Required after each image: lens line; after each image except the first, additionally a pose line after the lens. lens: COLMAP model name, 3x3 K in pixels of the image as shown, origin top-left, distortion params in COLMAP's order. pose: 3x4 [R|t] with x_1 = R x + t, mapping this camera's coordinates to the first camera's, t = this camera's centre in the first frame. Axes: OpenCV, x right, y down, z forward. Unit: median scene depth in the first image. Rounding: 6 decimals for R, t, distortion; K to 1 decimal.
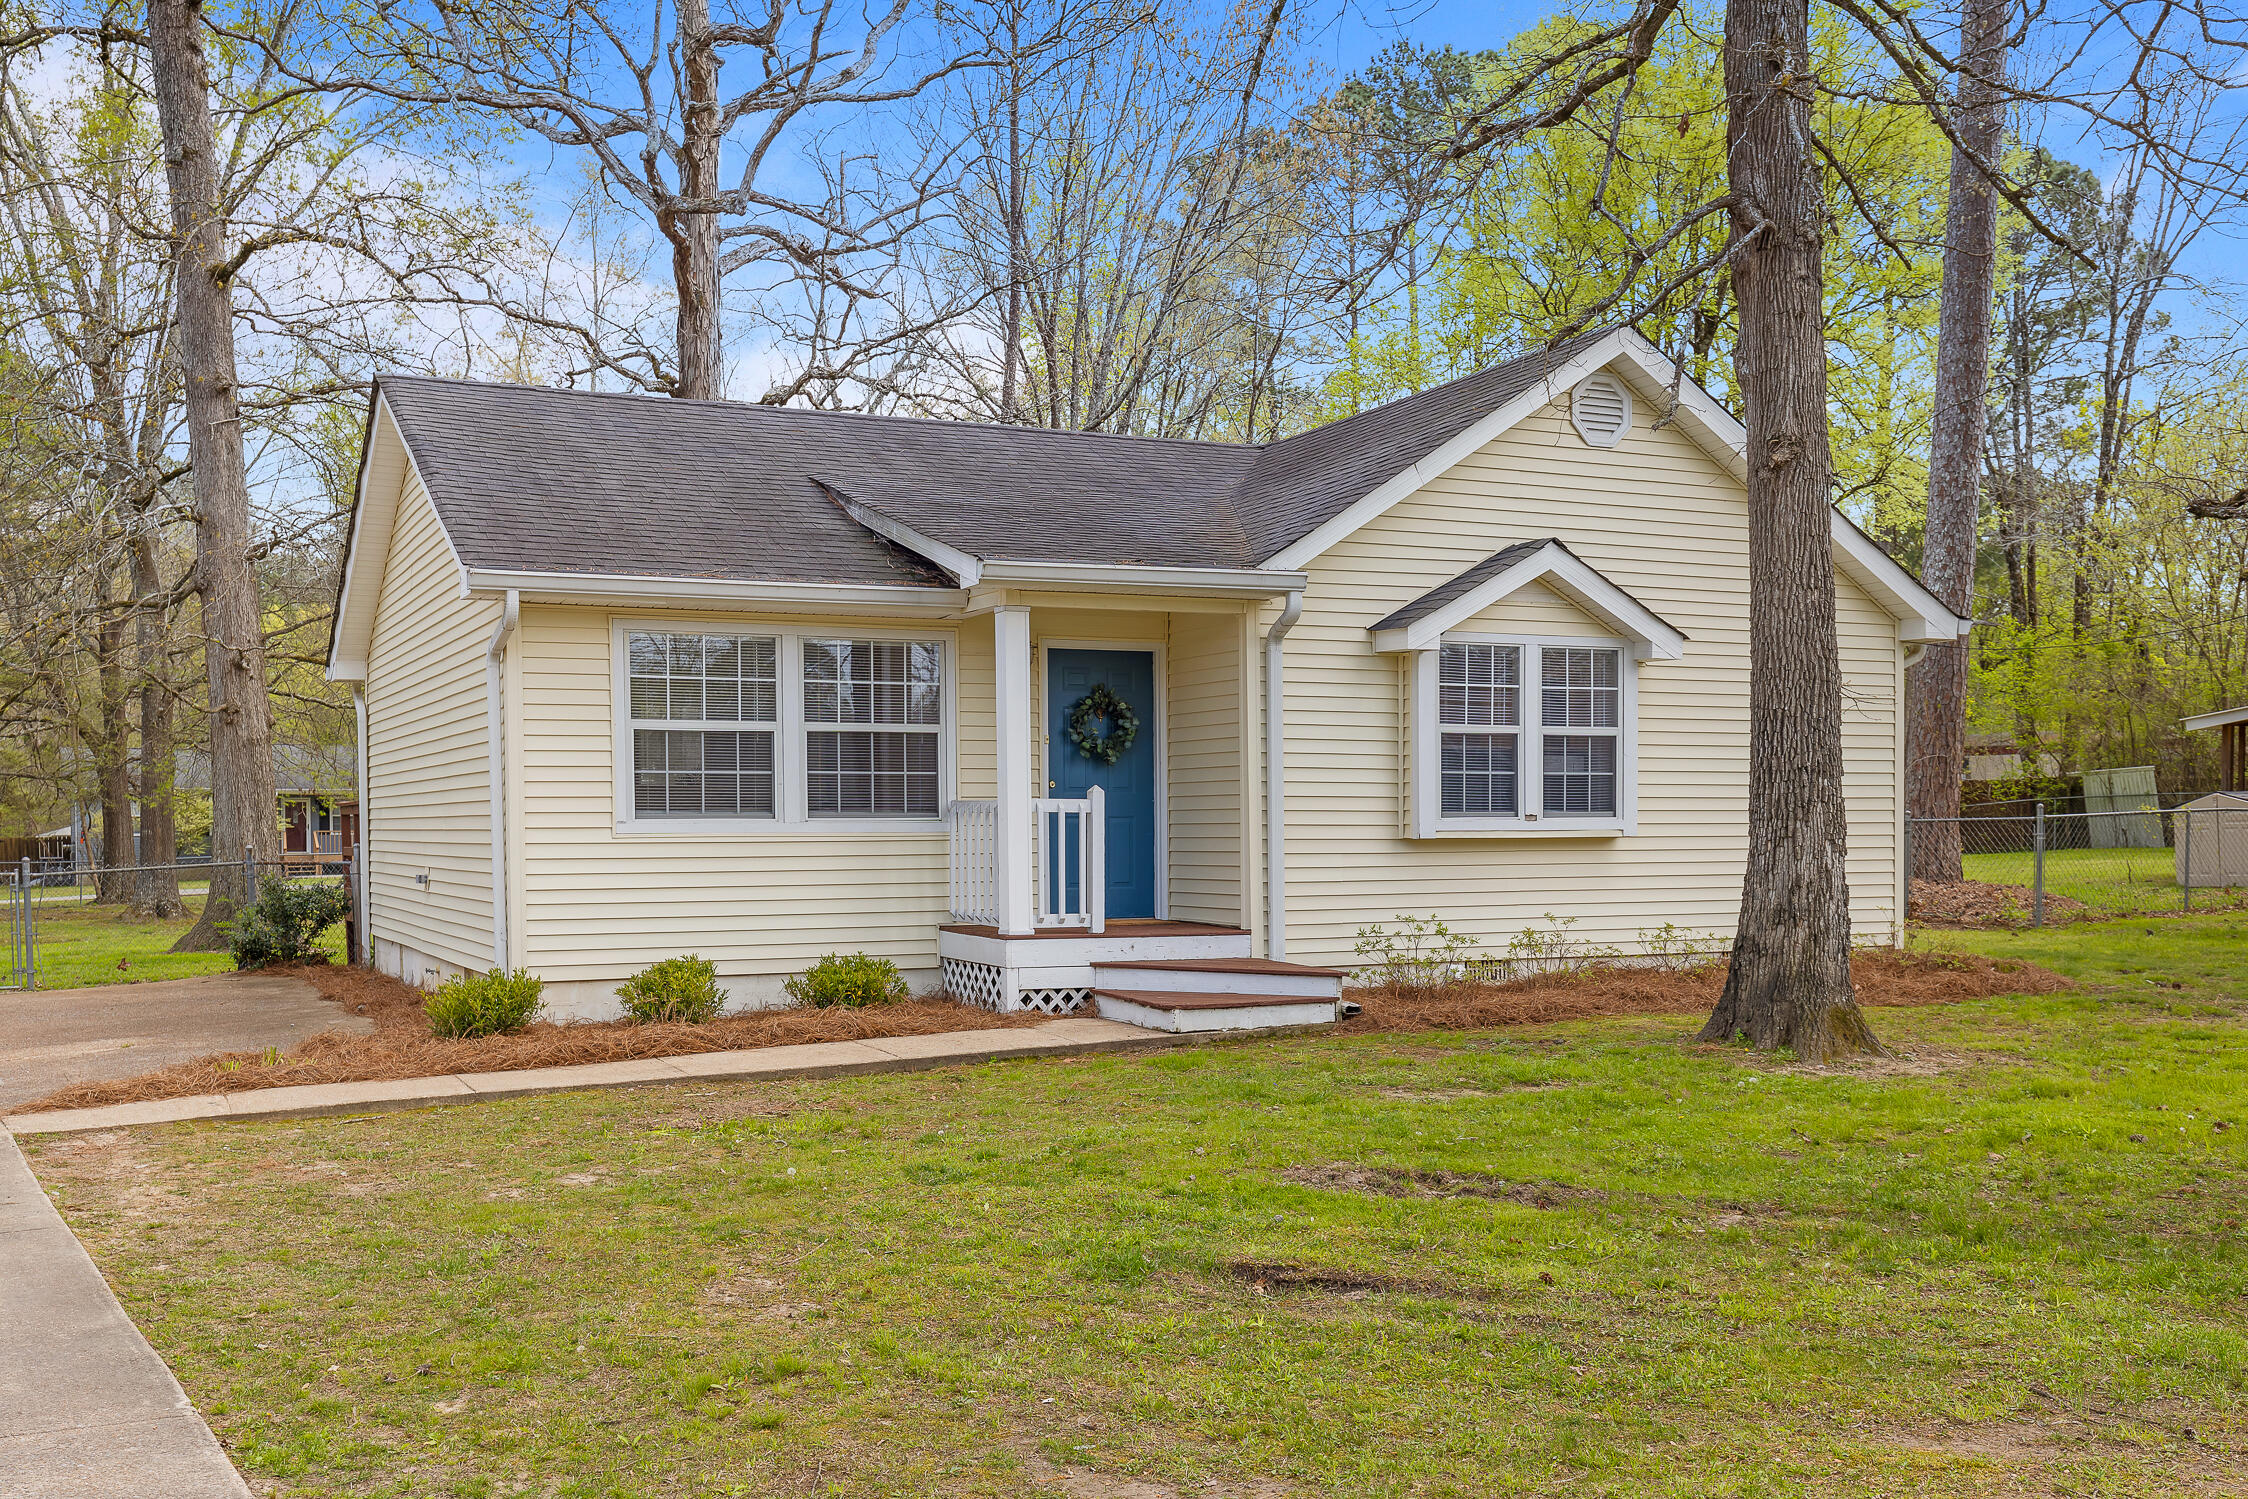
lens RADIAL K [[2193.0, 0, 1123.5], [0, 2193.0, 860.5], [0, 0, 1]] dist [0.005392, 0.013469]
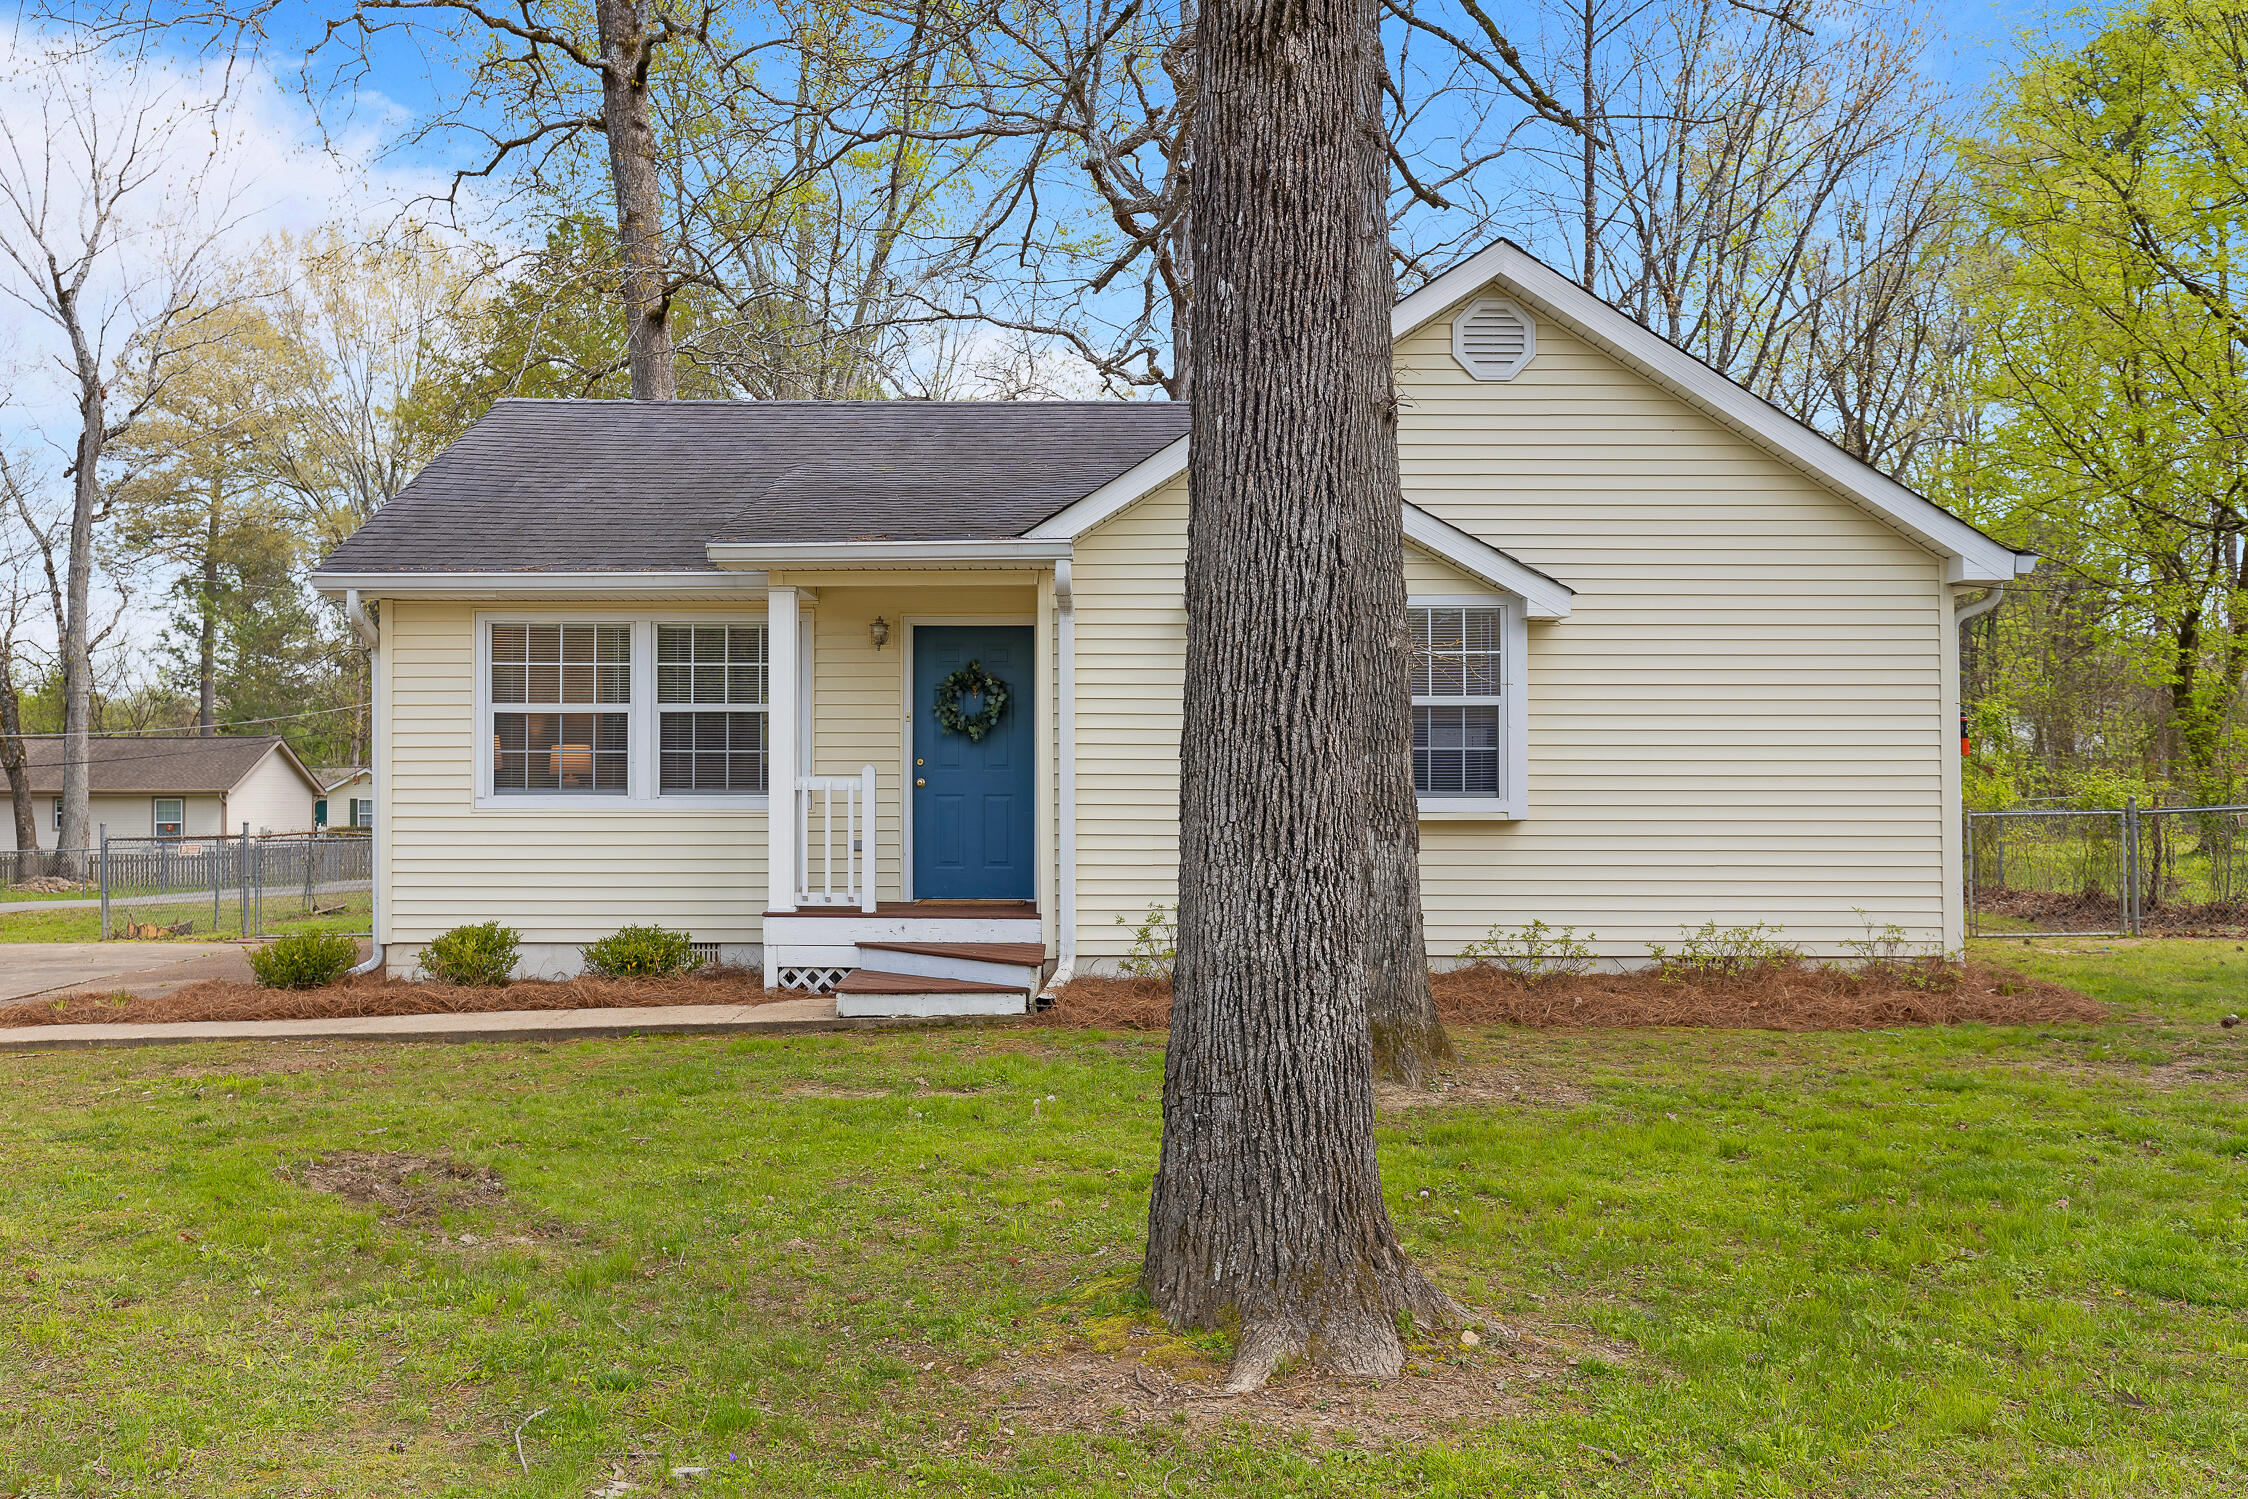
lens RADIAL K [[2166.7, 0, 1124.0], [0, 2166.7, 749.5], [0, 0, 1]] dist [0.006245, 0.007859]
pose [[0.899658, -0.004505, -0.436572, 0.518857], [-0.012264, 0.999291, -0.035585, -0.007071], [0.436423, 0.037369, 0.898965, 0.169372]]
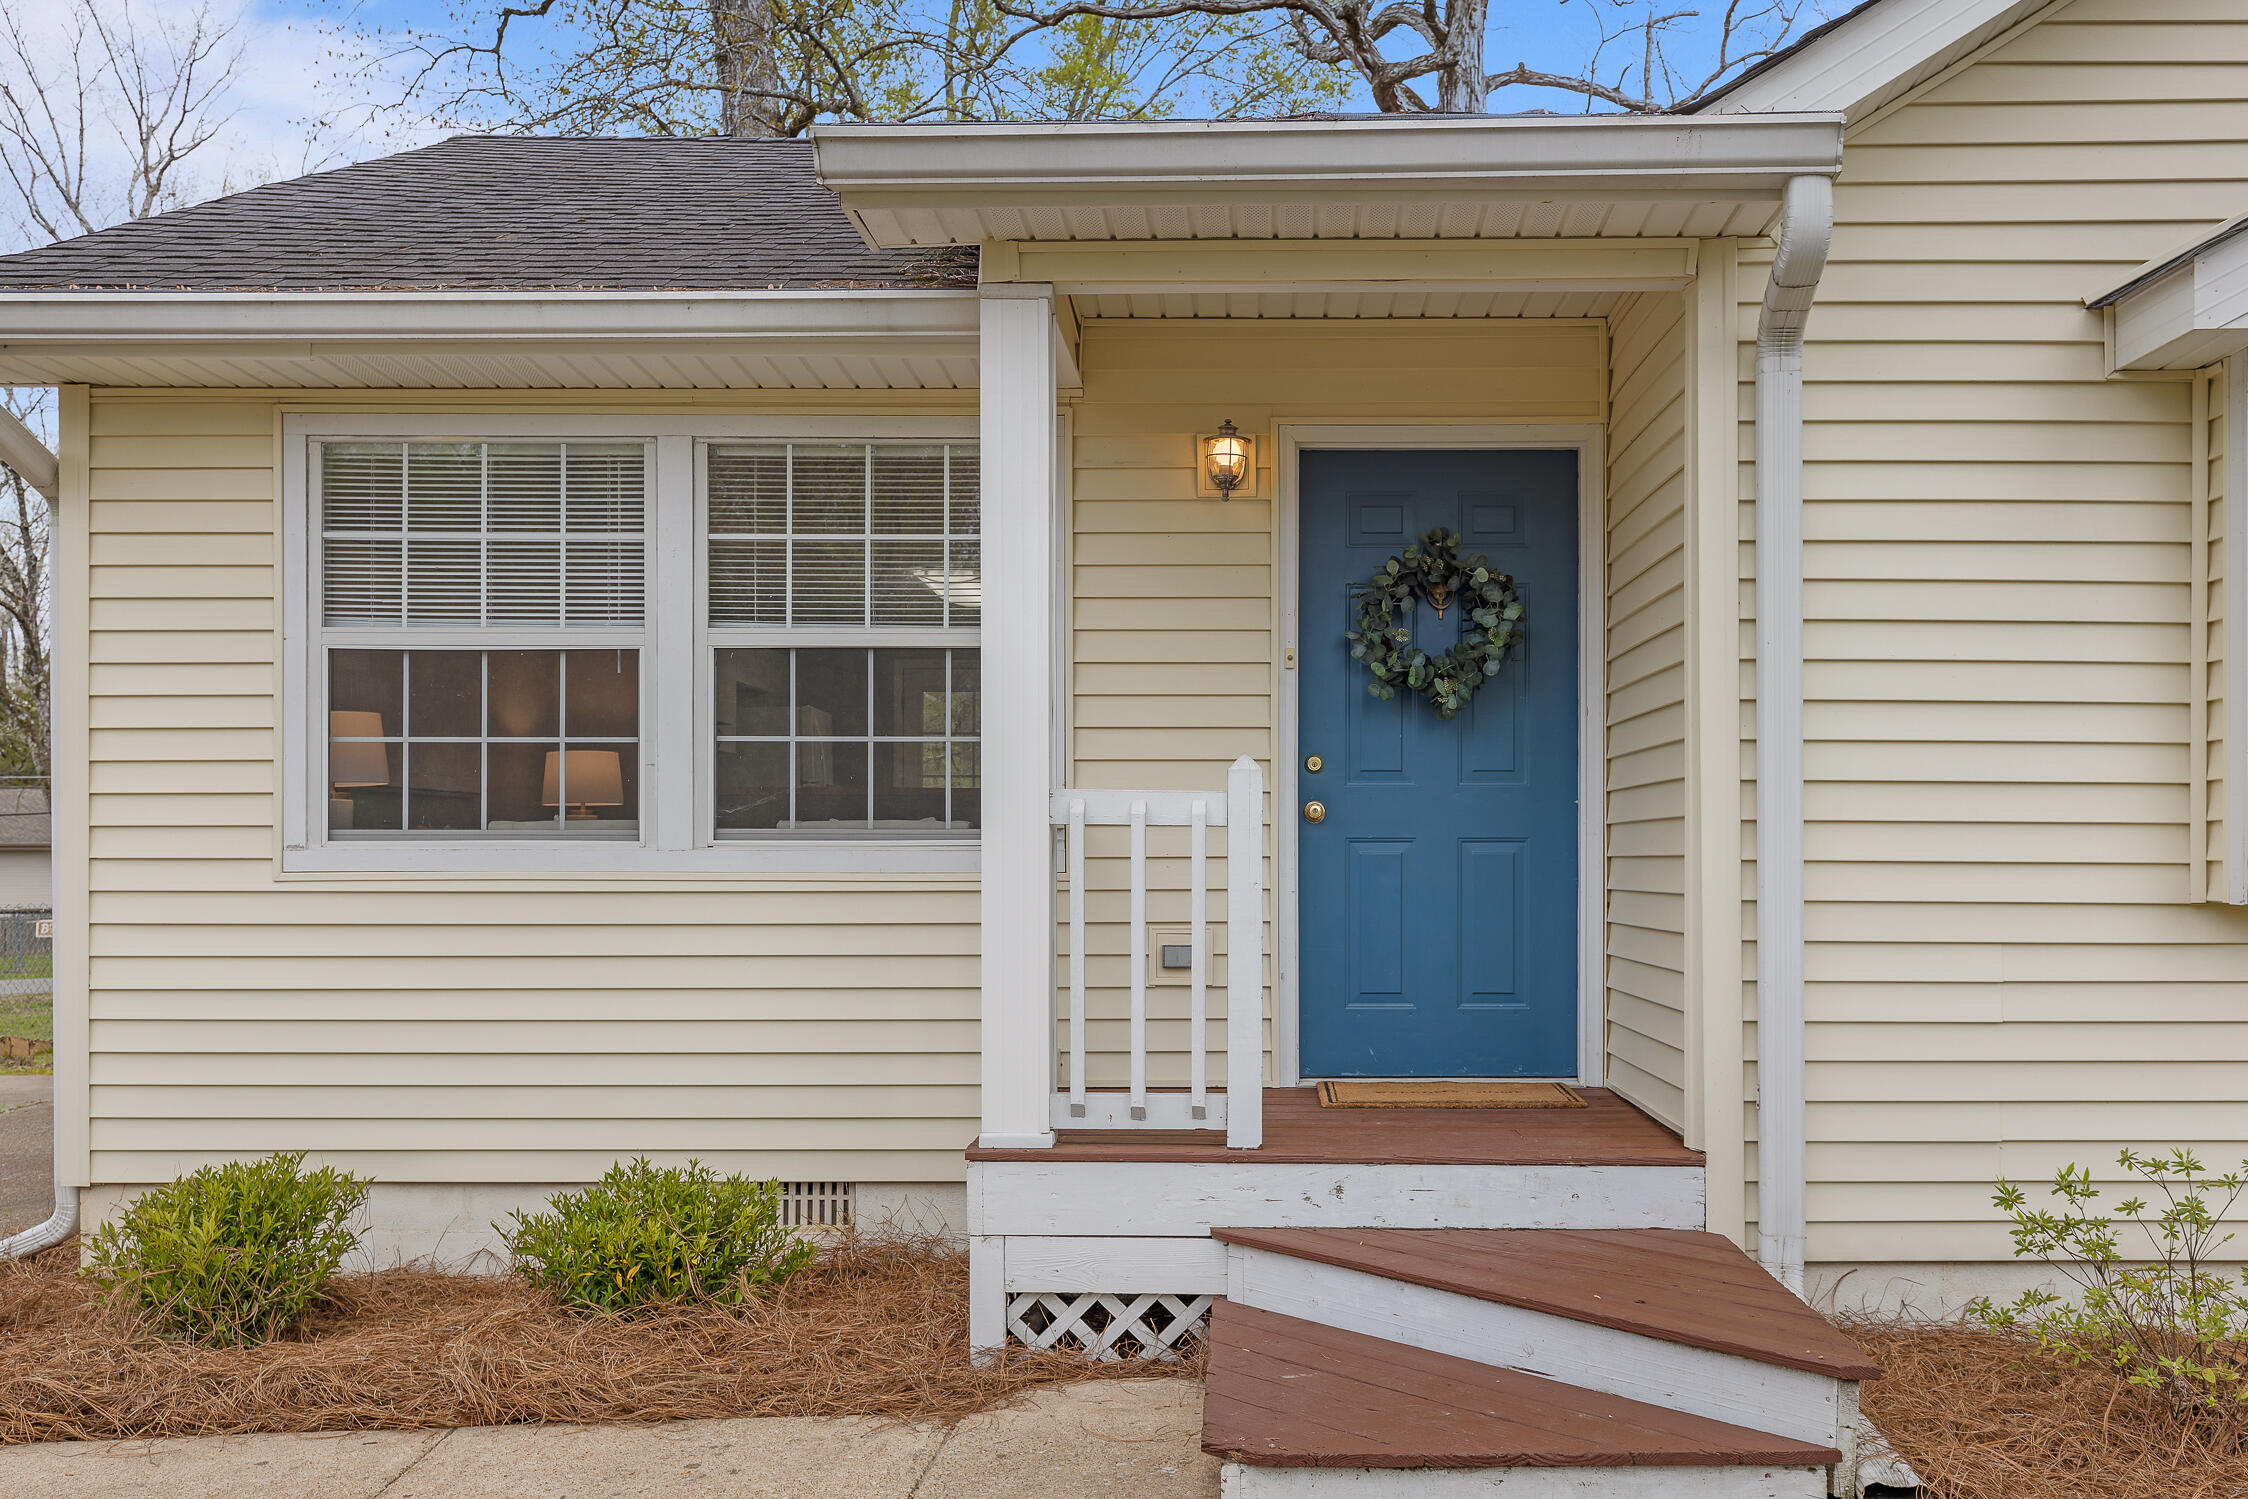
lens RADIAL K [[2015.5, 0, 1242.5], [0, 2015.5, 831.6], [0, 0, 1]] dist [0.016350, 0.004592]
pose [[0.900326, -0.000106, -0.435216, 0.138053], [-0.011746, 0.999630, -0.024543, -0.012423], [0.435057, 0.027208, 0.899992, 0.688346]]
